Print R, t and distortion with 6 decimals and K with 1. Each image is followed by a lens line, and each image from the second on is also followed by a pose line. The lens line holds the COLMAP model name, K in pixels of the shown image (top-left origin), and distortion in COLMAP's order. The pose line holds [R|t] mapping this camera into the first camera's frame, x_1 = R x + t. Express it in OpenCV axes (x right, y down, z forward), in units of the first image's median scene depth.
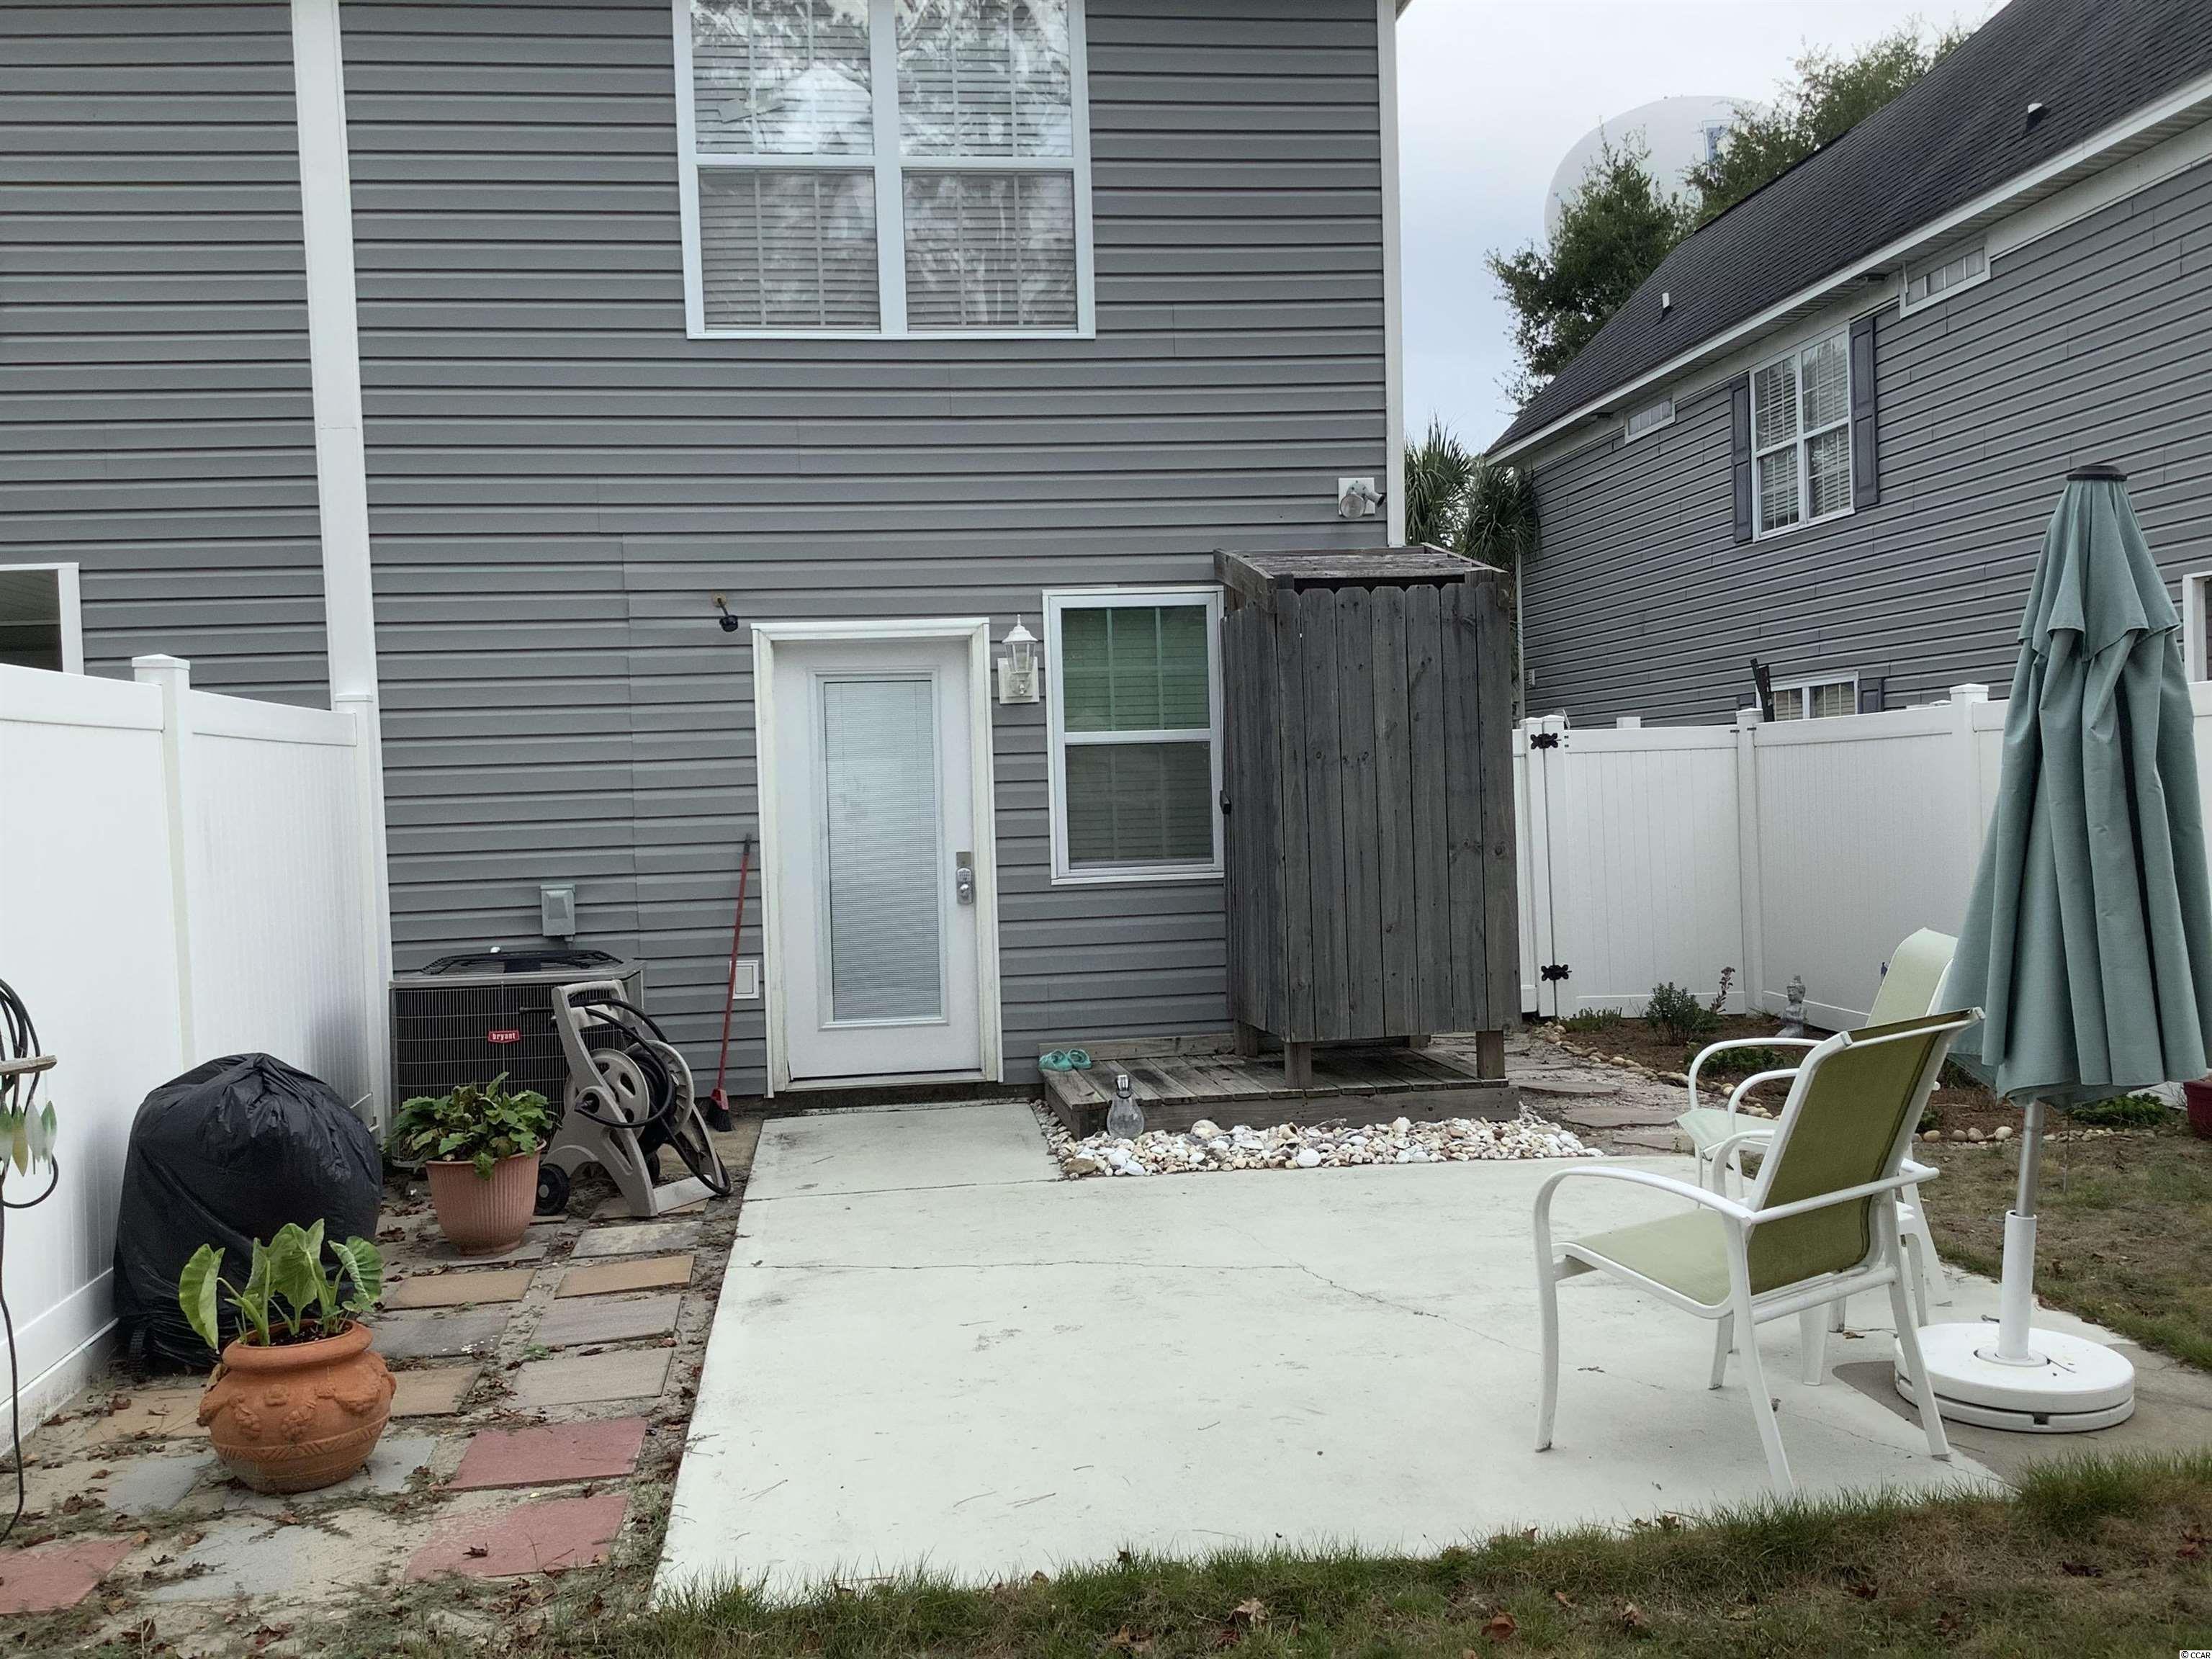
lens RADIAL K [[1989.2, 0, 1101.2], [0, 1989.2, 831.3], [0, 0, 1]] dist [0.124780, -0.246781]
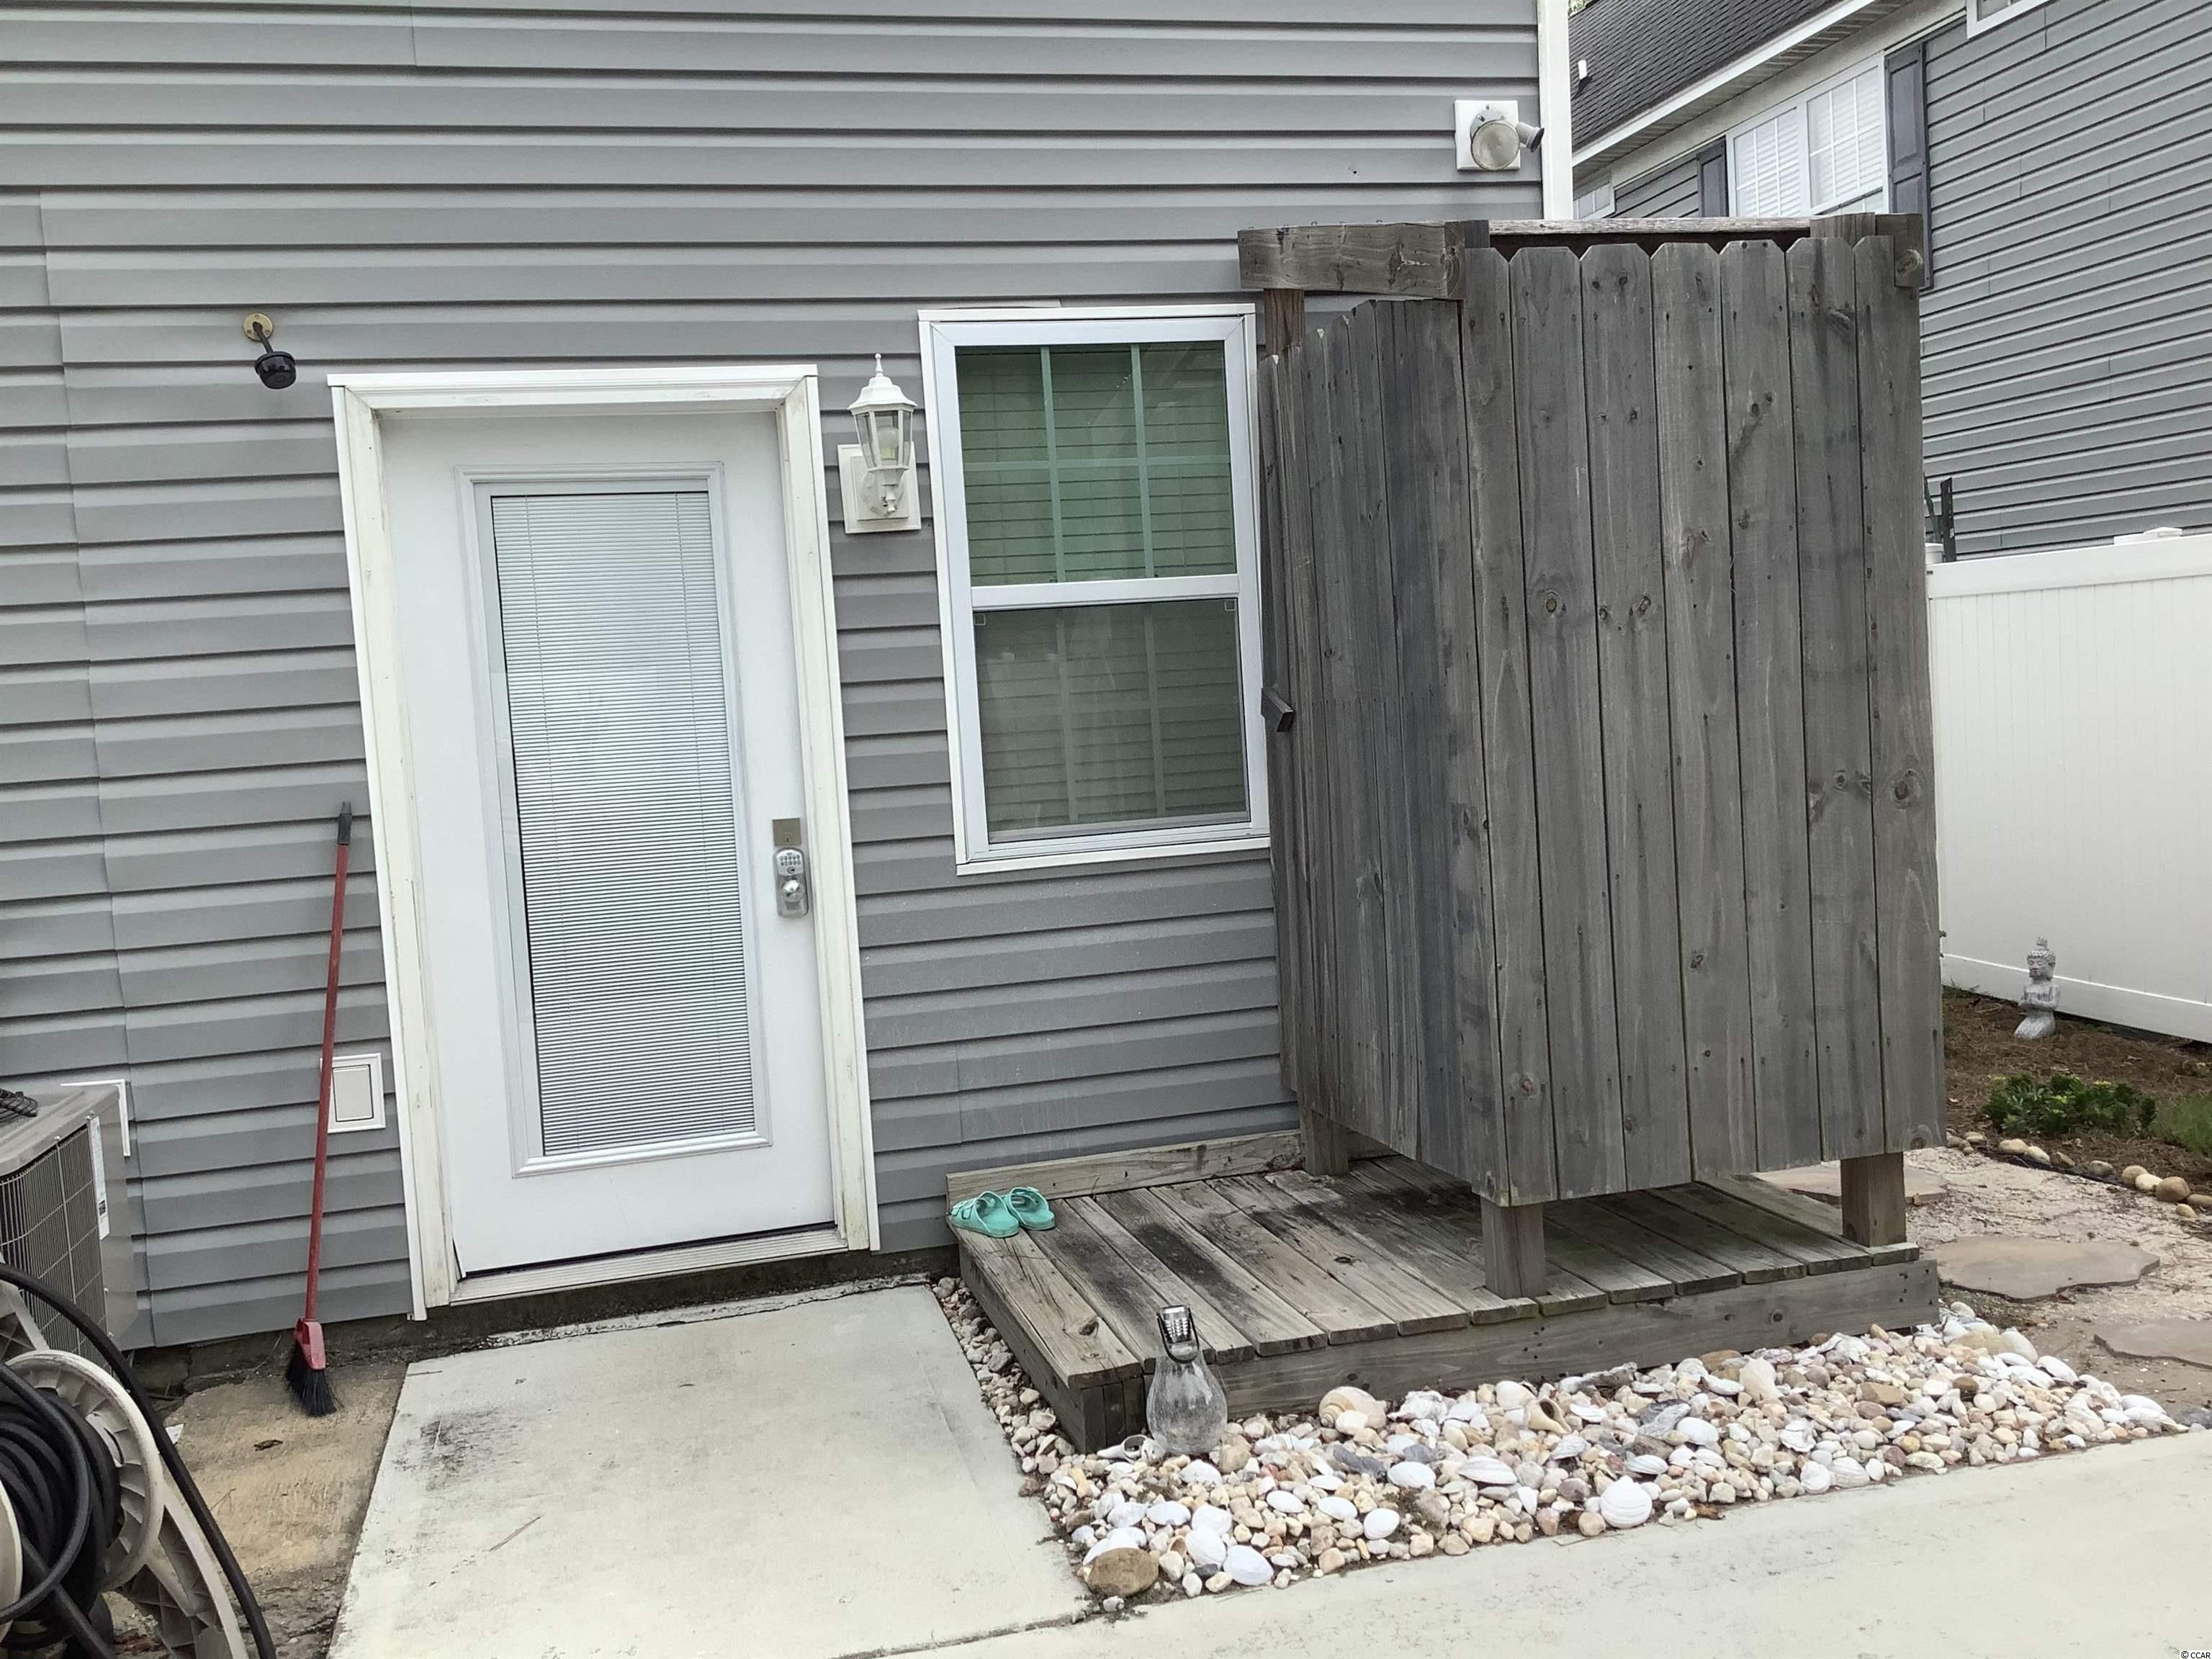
lens RADIAL K [[1889.8, 0, 1106.0], [0, 1889.8, 829.5], [0, 0, 1]] dist [0.160392, -0.266826]
pose [[0.990847, -0.039984, 0.128928, -0.051253], [0.033156, 0.997953, 0.054680, -0.011958], [-0.130851, -0.049905, 0.990145, 0.501198]]
